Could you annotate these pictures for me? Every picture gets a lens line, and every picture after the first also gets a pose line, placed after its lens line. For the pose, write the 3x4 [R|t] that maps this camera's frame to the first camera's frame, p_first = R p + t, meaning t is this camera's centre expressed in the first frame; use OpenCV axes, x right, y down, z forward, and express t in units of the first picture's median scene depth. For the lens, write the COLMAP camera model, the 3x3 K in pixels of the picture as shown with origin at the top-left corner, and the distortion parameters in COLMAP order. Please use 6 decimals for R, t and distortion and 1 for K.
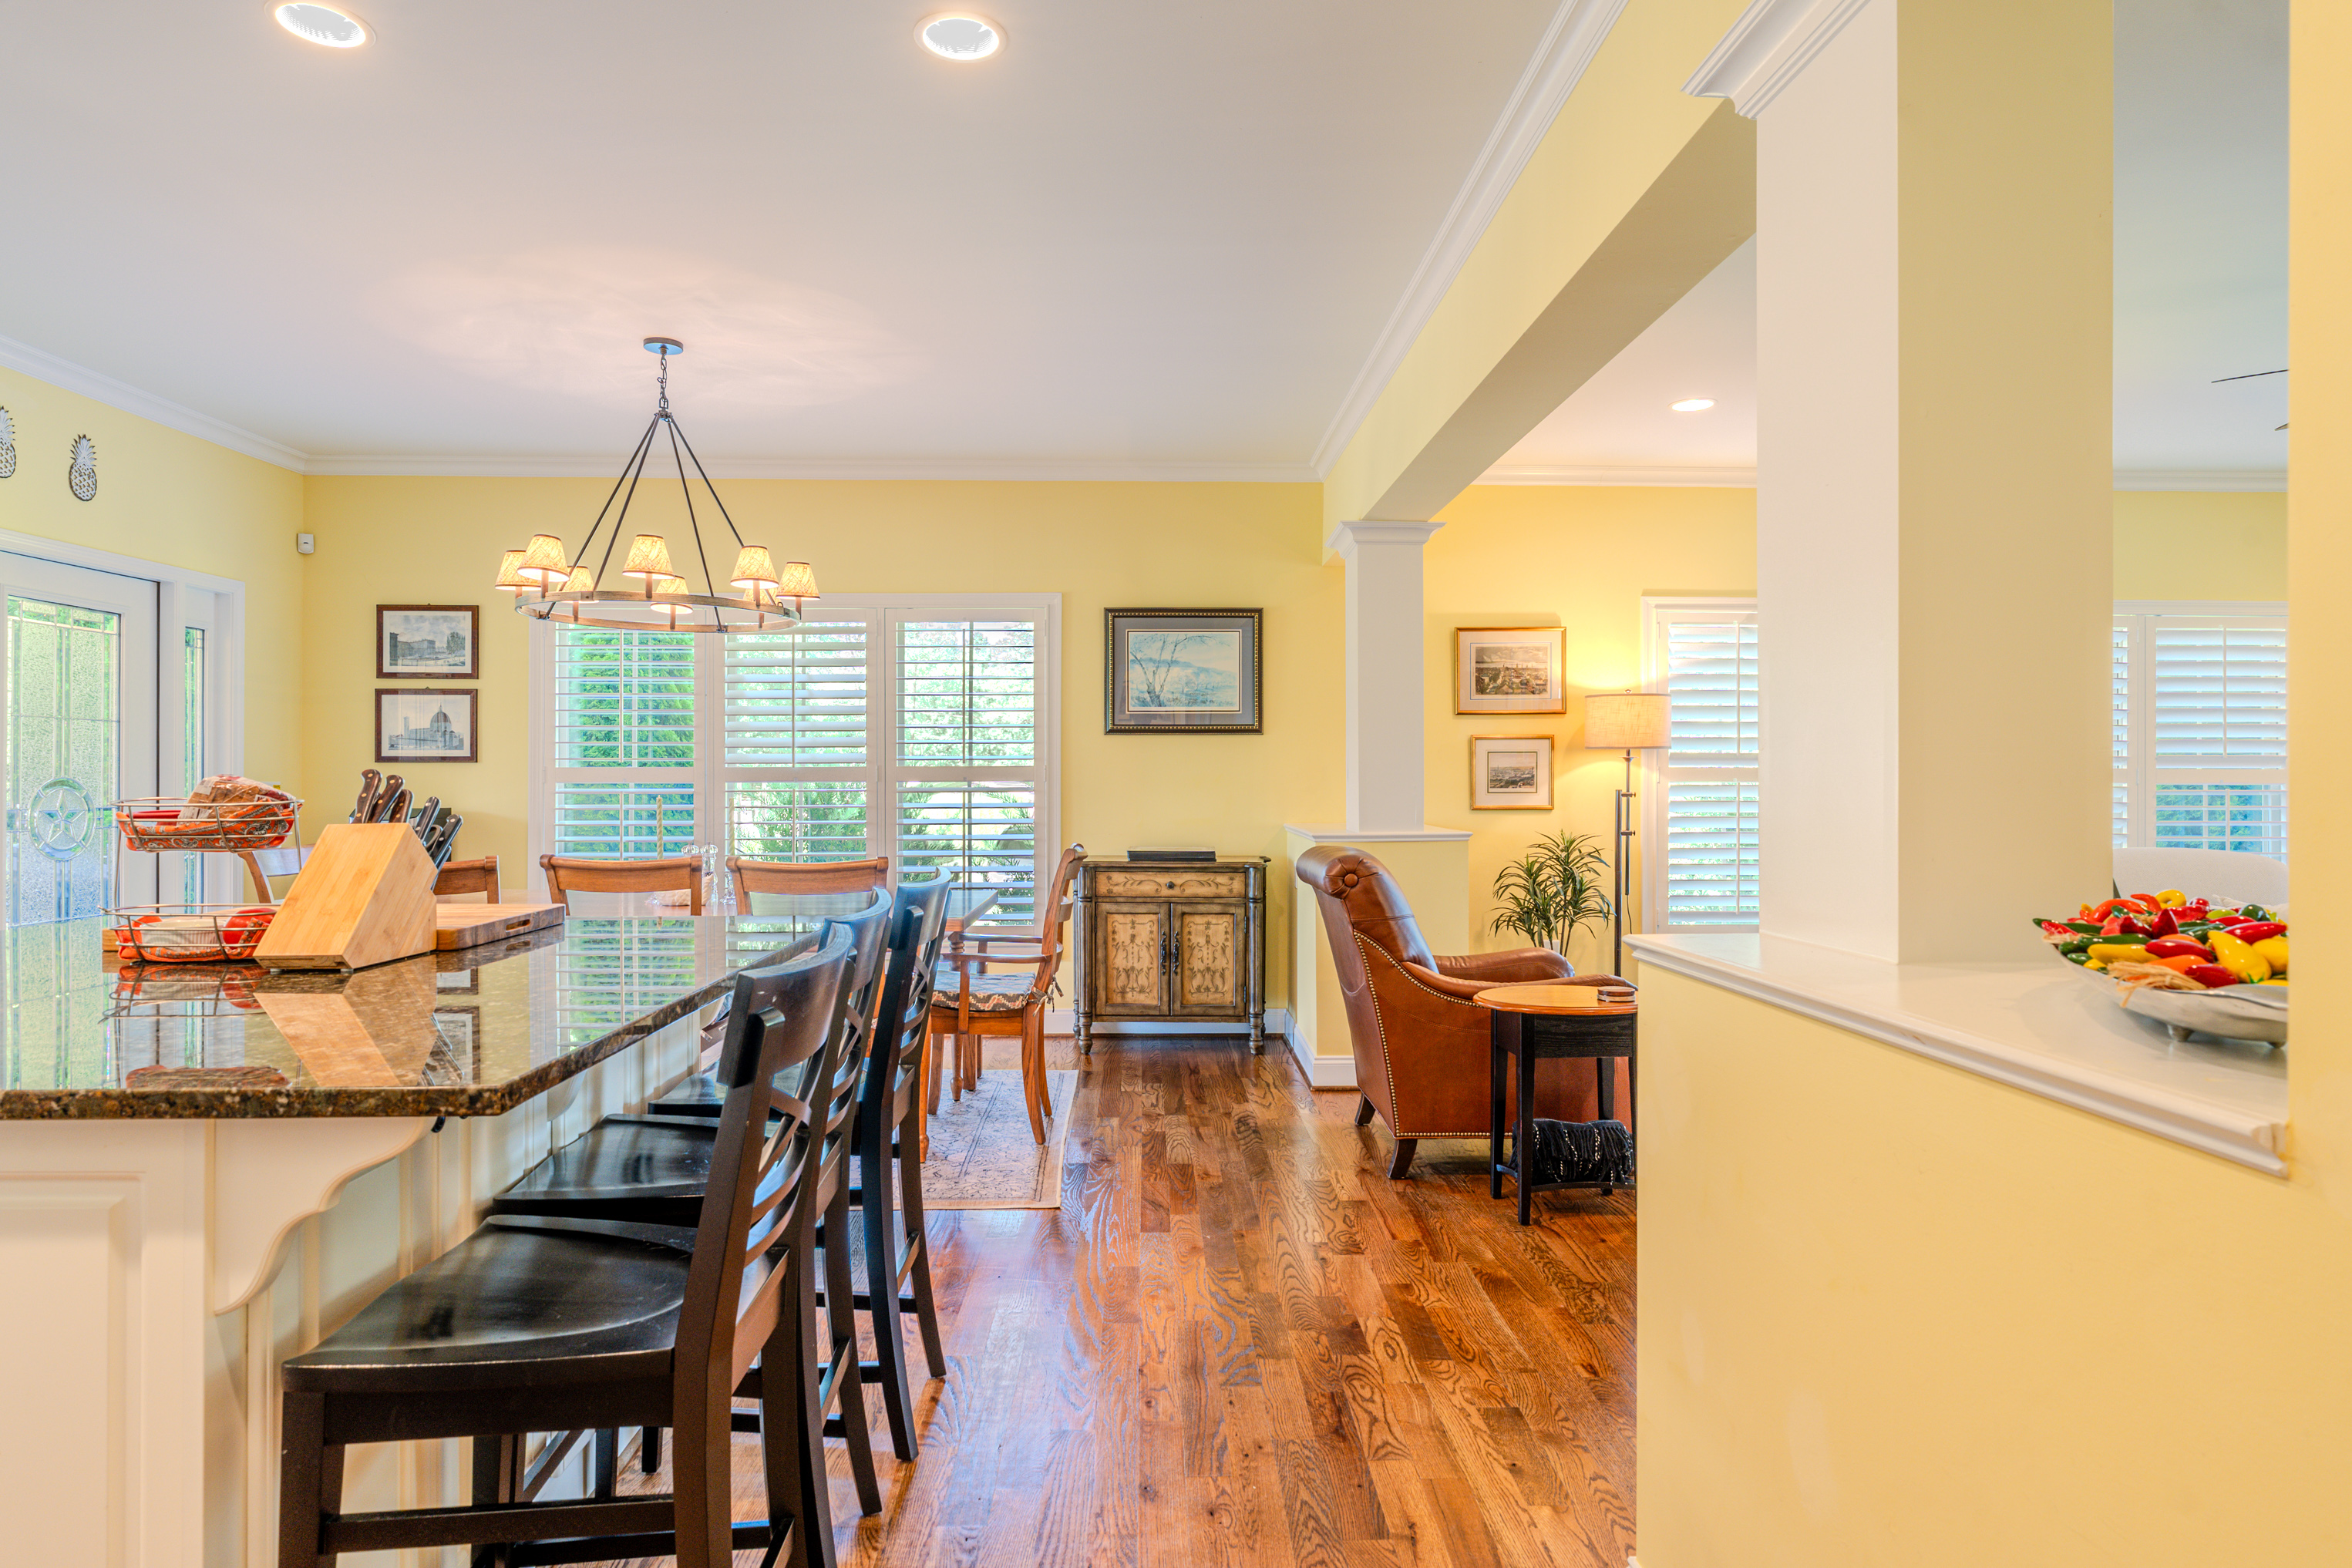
lens RADIAL K [[1342.7, 0, 1177.6], [0, 1342.7, 782.4], [0, 0, 1]] dist [-0.001434, 0.000976]
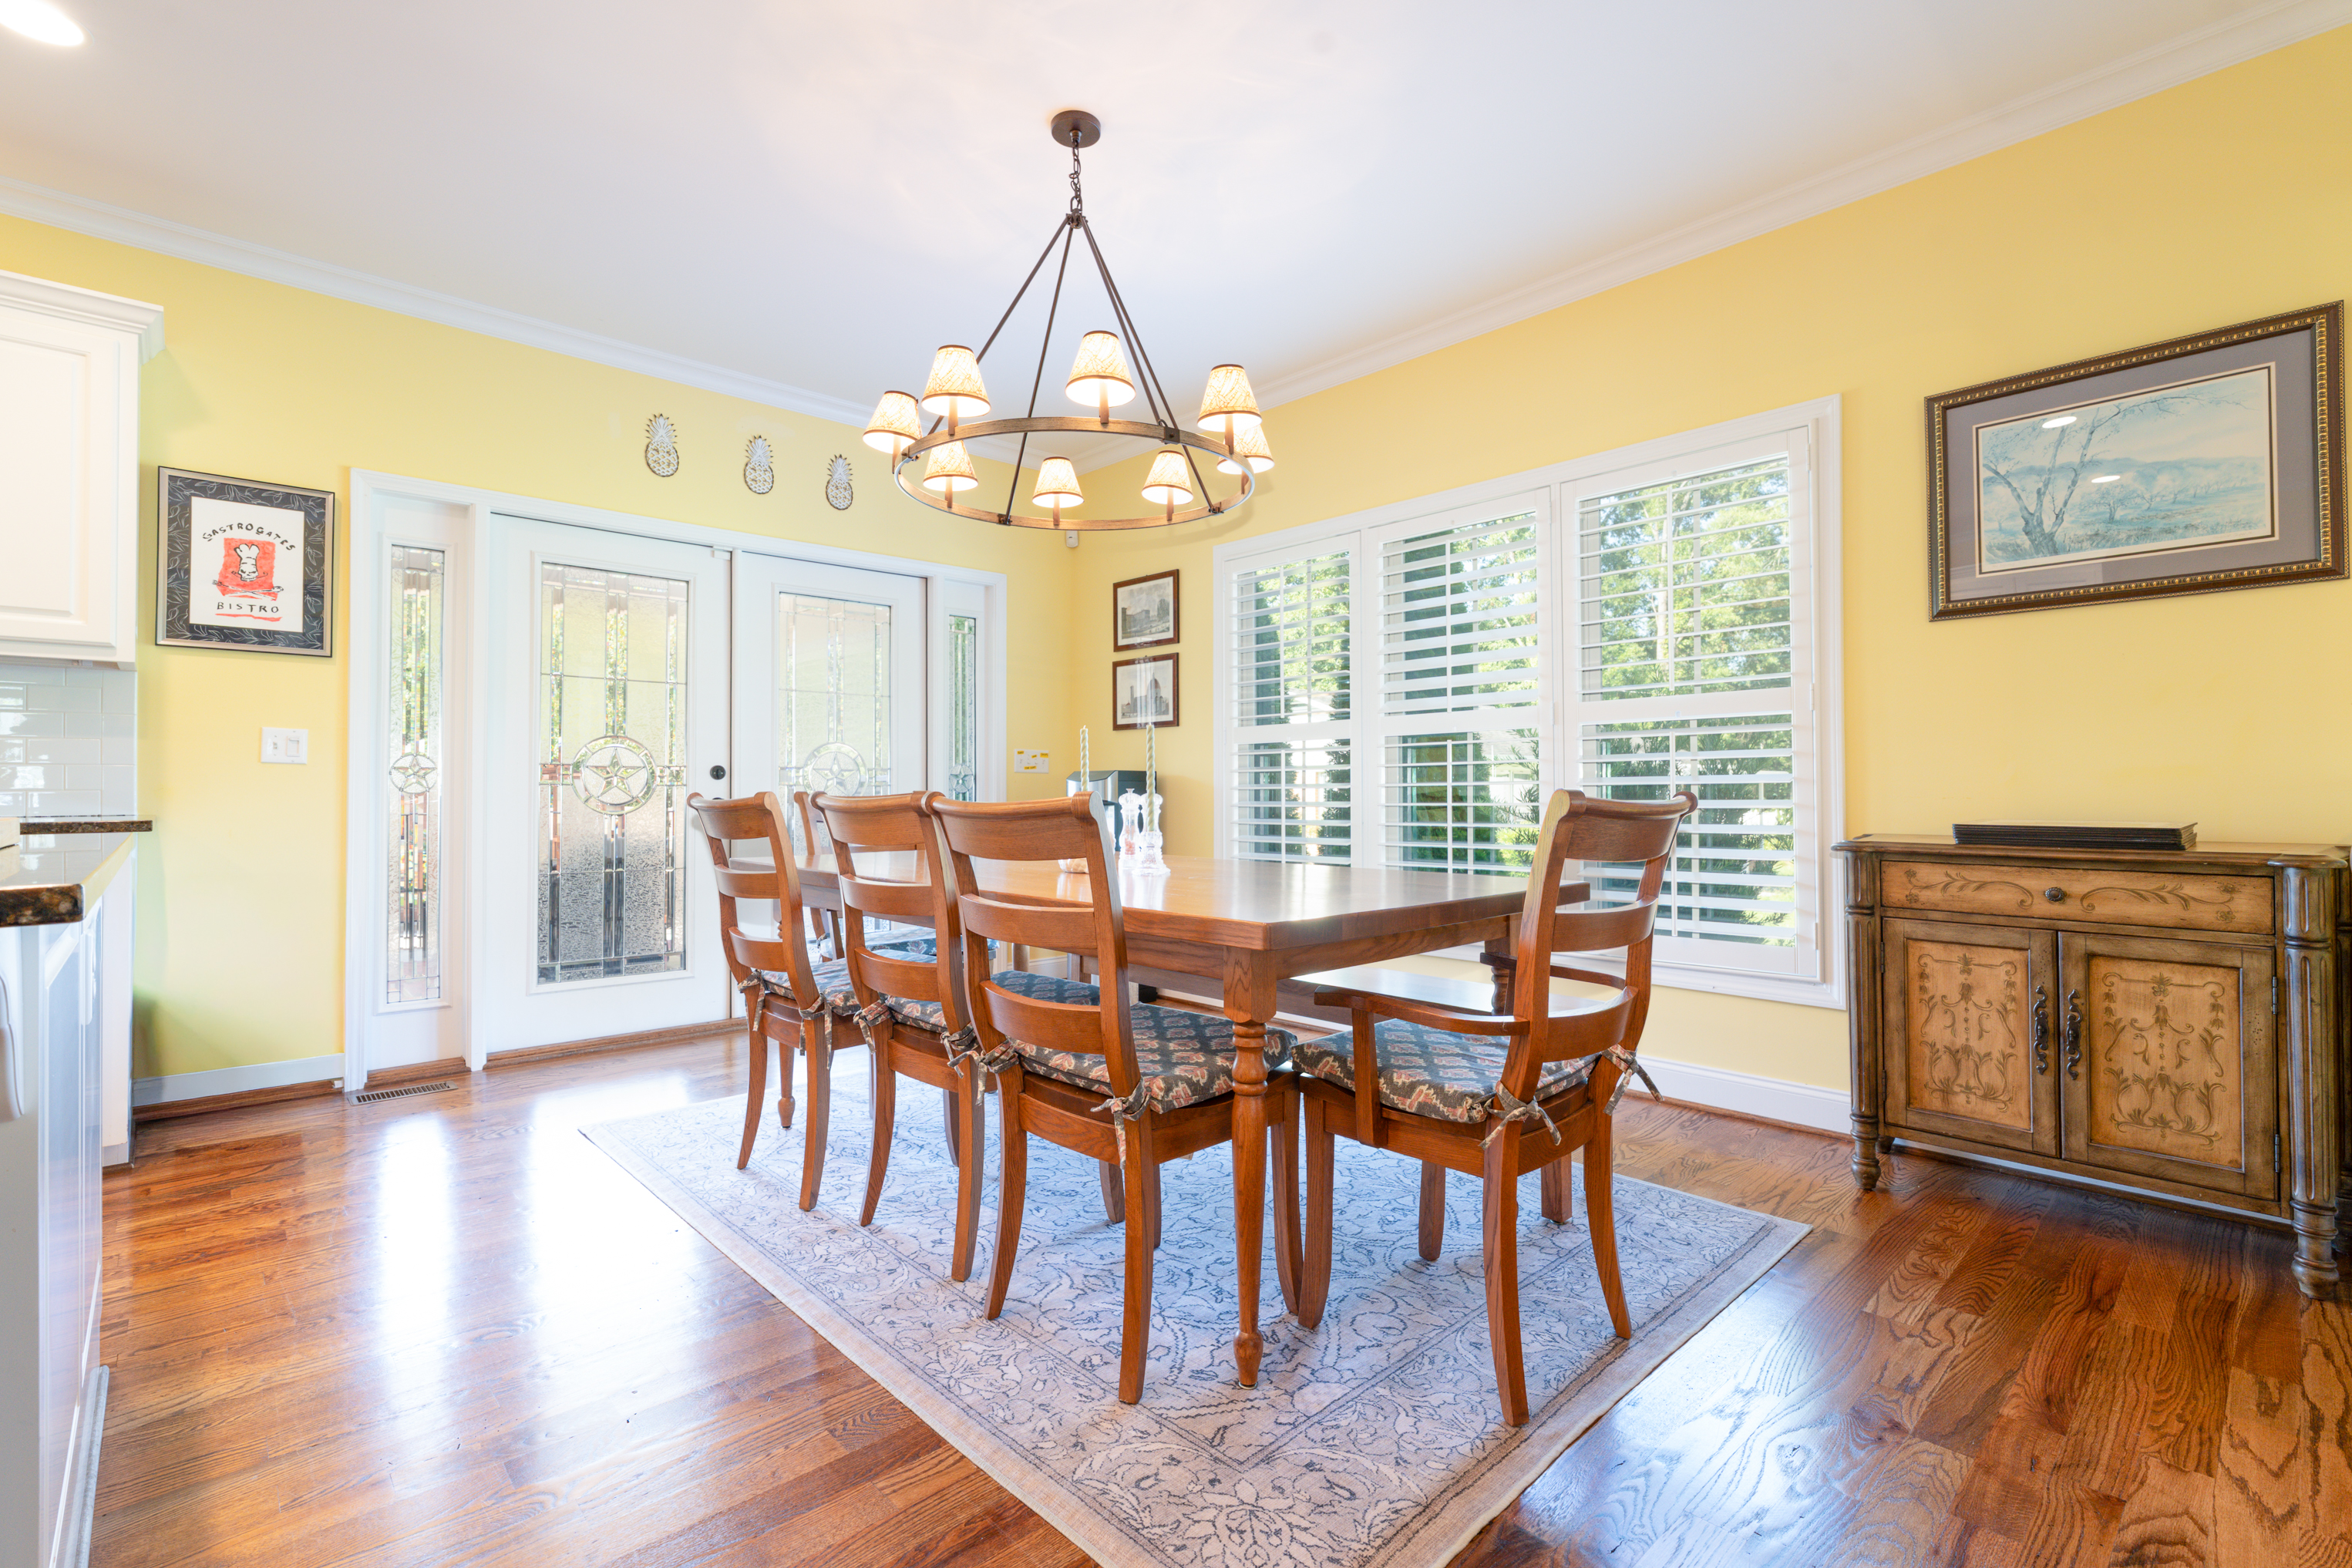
lens RADIAL K [[1063.8, 0, 1177.2], [0, 1063.8, 780.6], [0, 0, 1]] dist [-0.007055, 0.002845]
pose [[0.661991, -0.013590, -0.749388, 0.071030], [0.006030, 0.999900, -0.012807, 0.035965], [0.749487, 0.003959, 0.662007, 0.478330]]
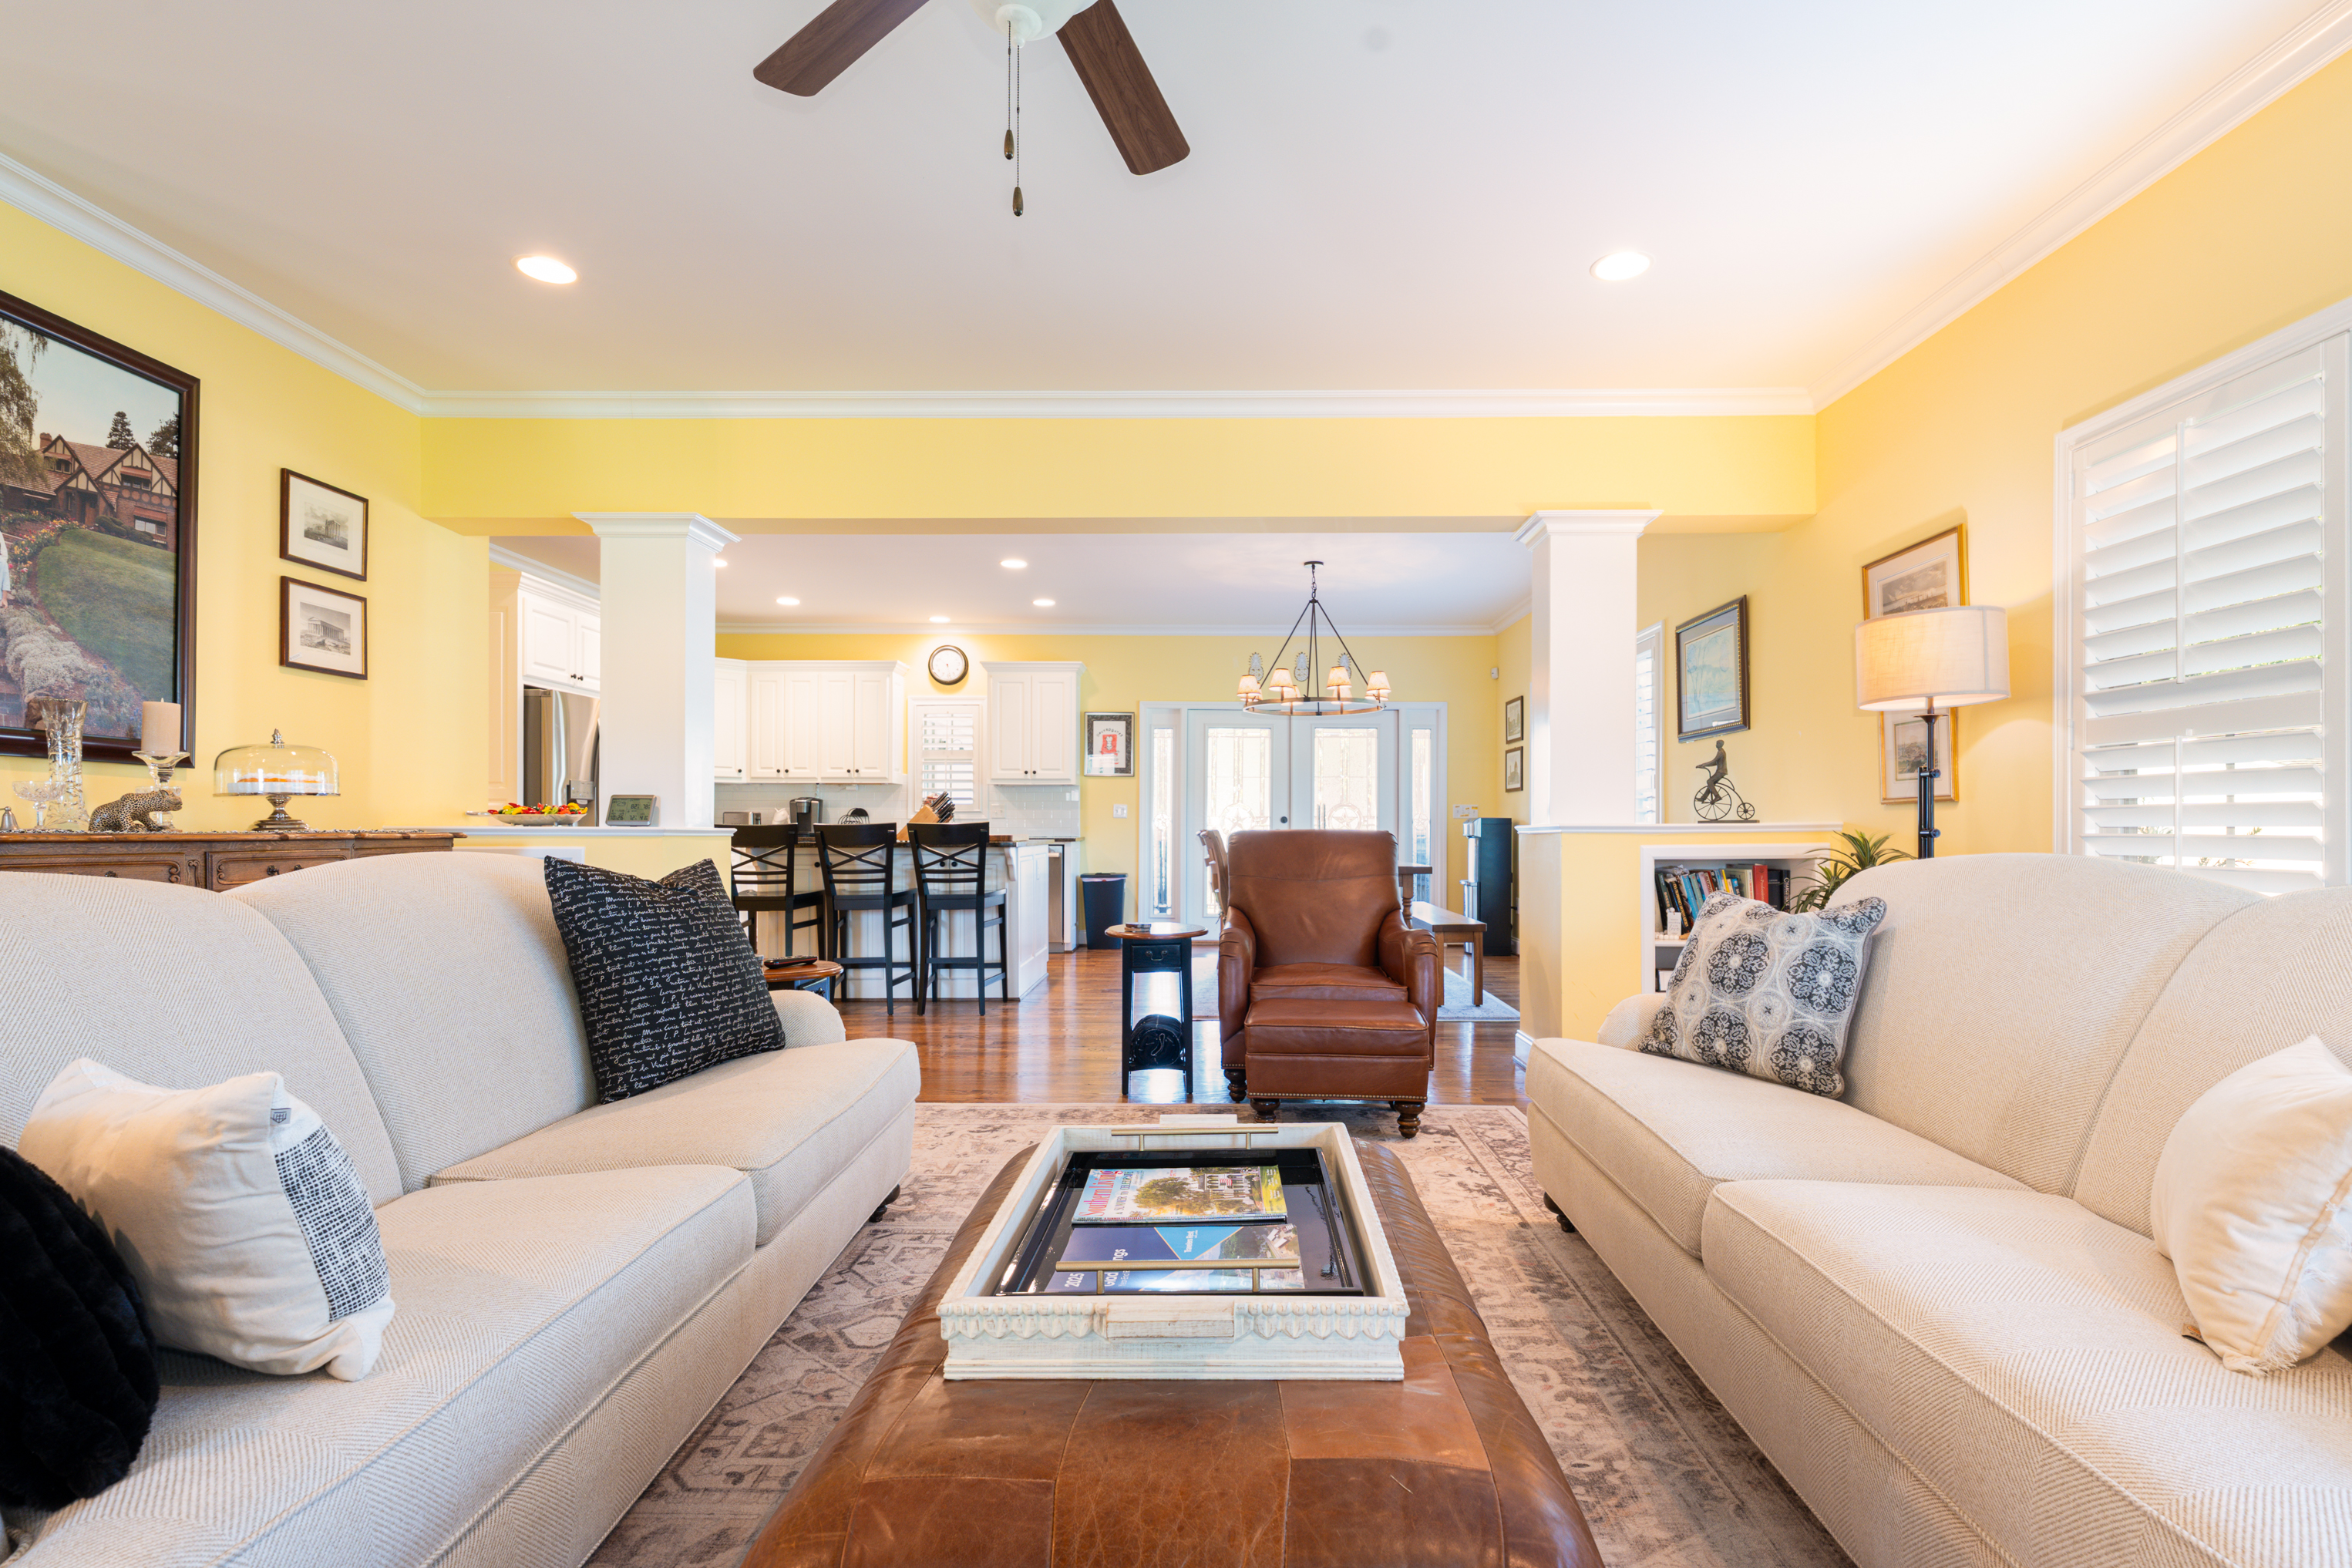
lens RADIAL K [[1147.6, 0, 1191.5], [0, 1147.6, 788.5], [0, 0, 1]] dist [-0.003311, 0.002072]
pose [[-0.053986, -0.038370, -0.997804, 0.878473], [-0.006578, 0.999253, -0.038070, 0.036912], [0.998520, 0.004508, -0.054198, 0.670019]]
